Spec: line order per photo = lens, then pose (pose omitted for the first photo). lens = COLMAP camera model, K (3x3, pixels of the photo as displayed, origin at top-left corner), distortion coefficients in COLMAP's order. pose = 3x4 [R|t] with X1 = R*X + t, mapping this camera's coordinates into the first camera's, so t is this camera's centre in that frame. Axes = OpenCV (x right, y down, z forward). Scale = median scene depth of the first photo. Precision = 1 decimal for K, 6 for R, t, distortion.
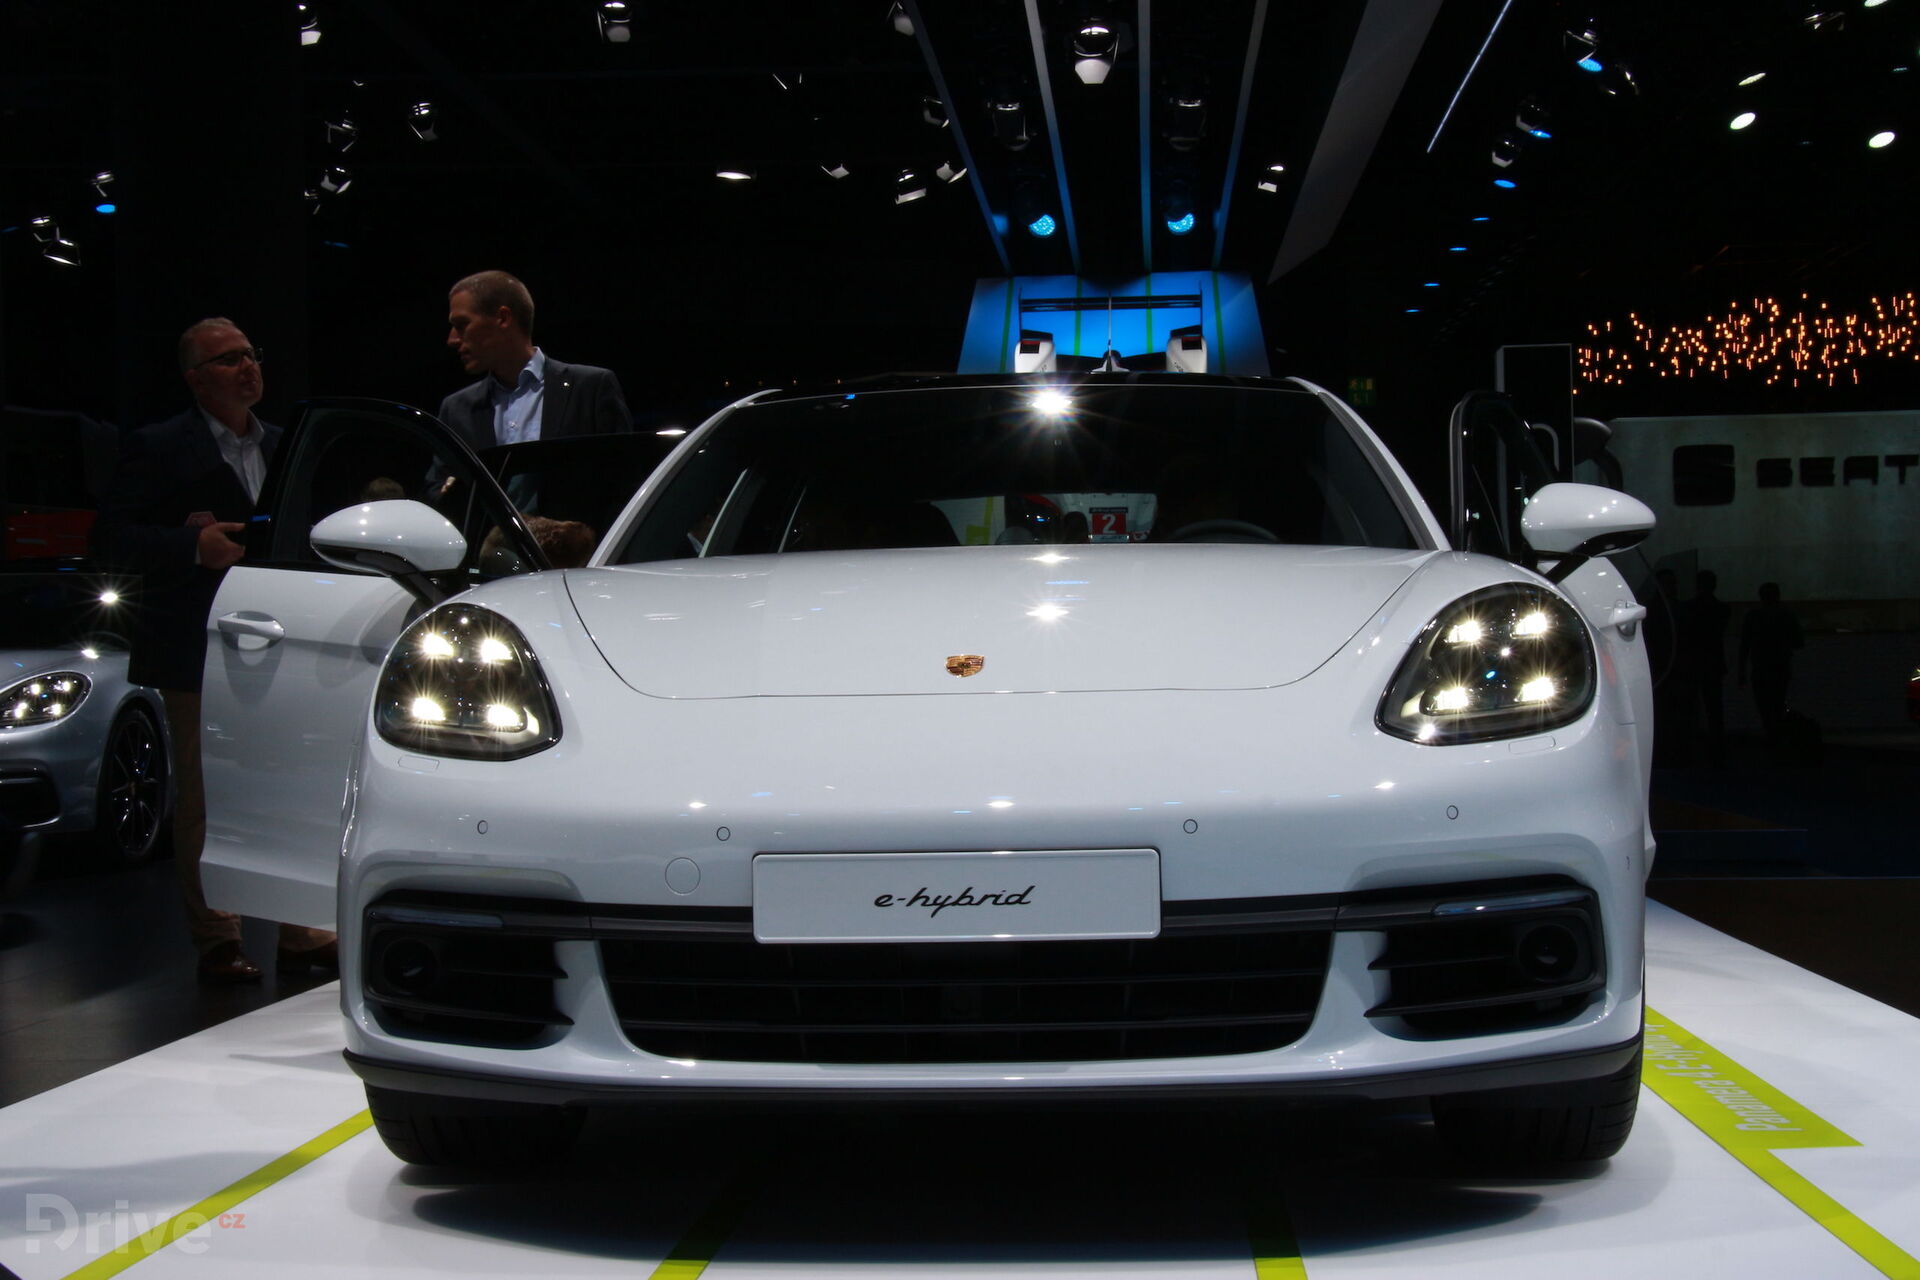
lens RADIAL K [[3166.0, 0, 960.0], [0, 3166.0, 640.0], [0, 0, 1]] dist [0.002122, -0.008145]
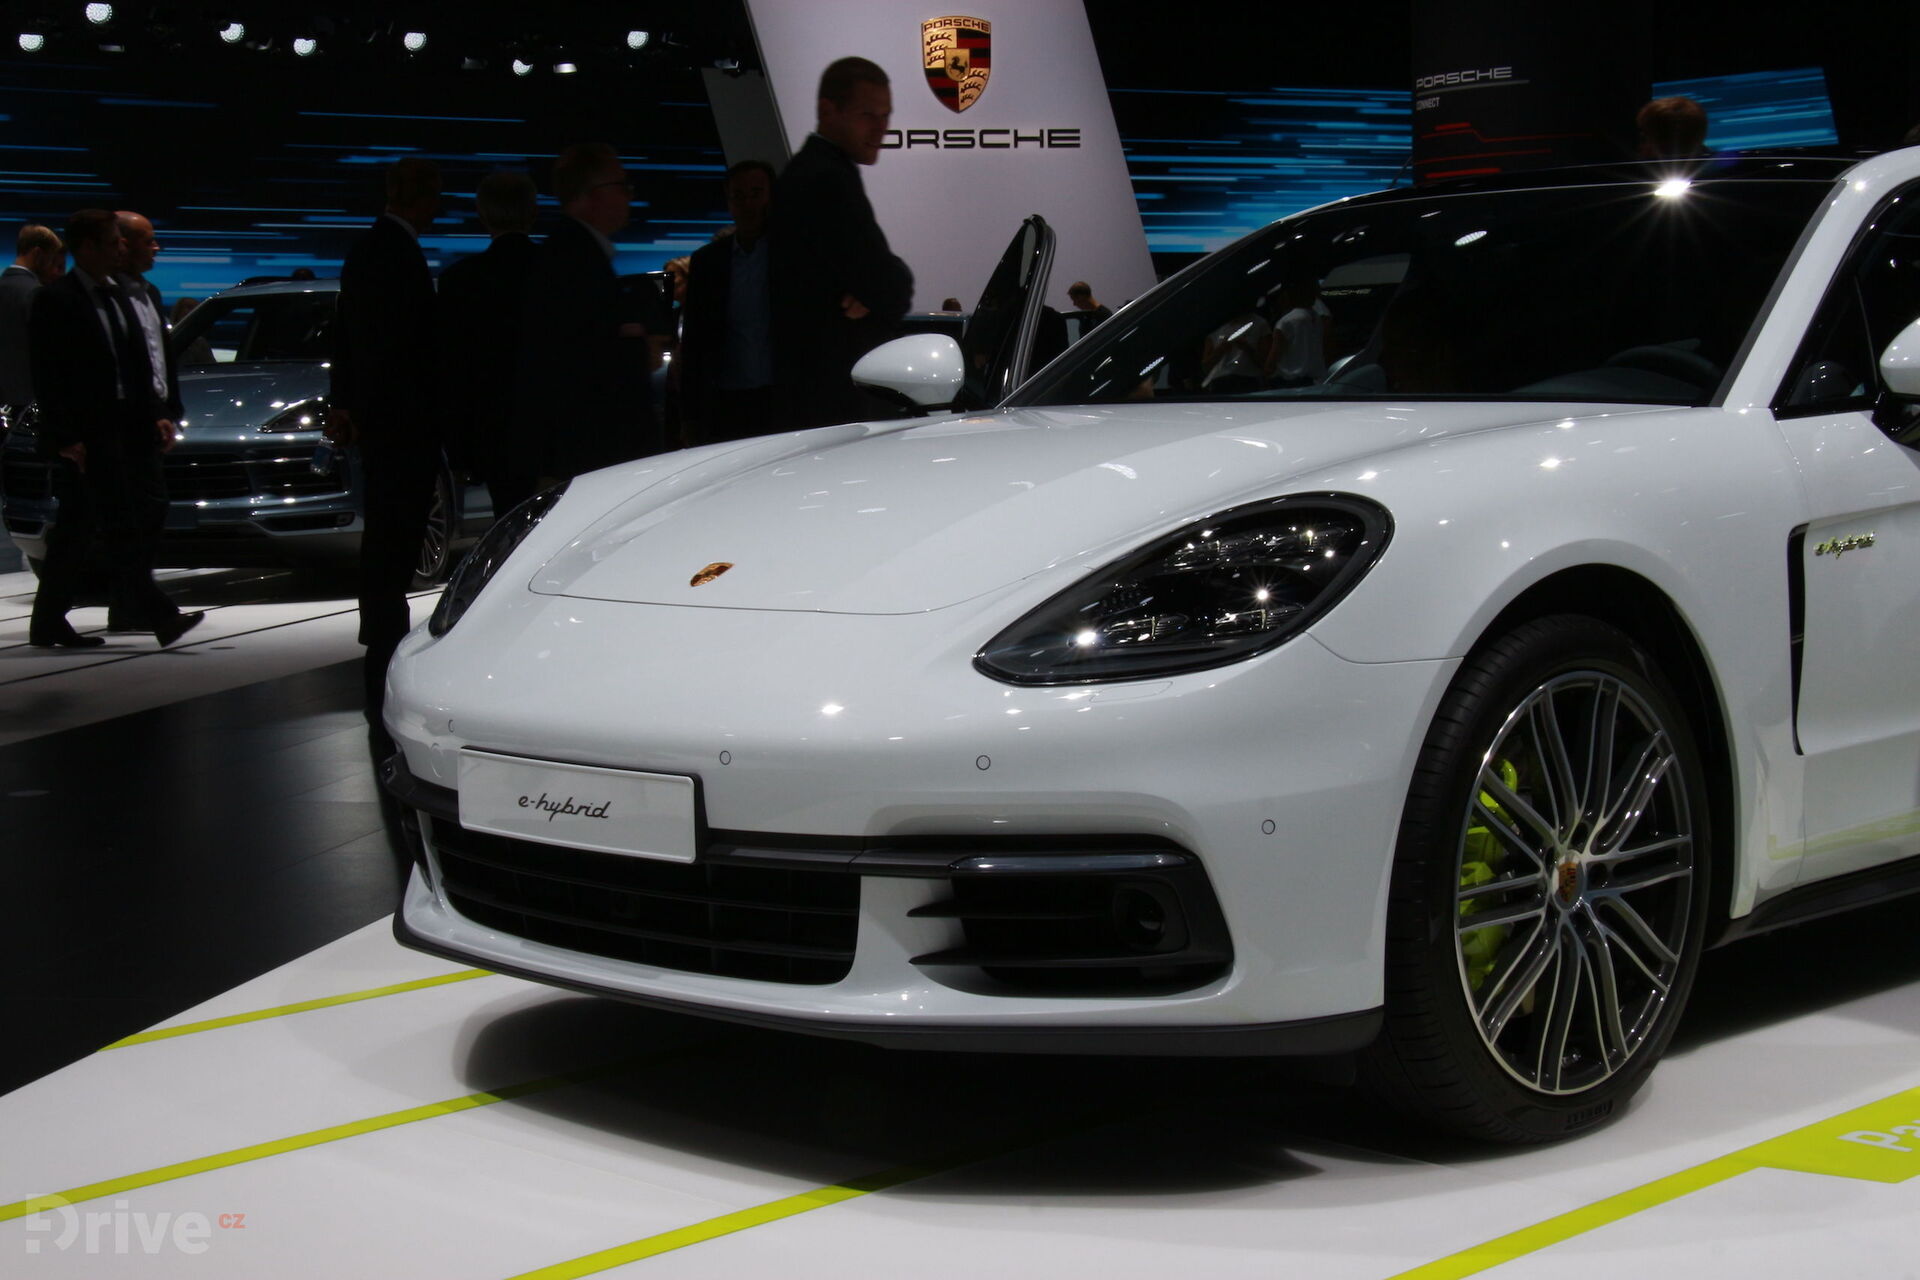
lens RADIAL K [[3166.0, 0, 960.0], [0, 3166.0, 640.0], [0, 0, 1]] dist [0.002122, -0.008145]
pose [[0.740549, 0.062982, -0.669044, 0.785541], [0.019301, 0.993194, 0.114860, -0.090434], [0.671725, -0.097973, 0.734293, 0.314209]]
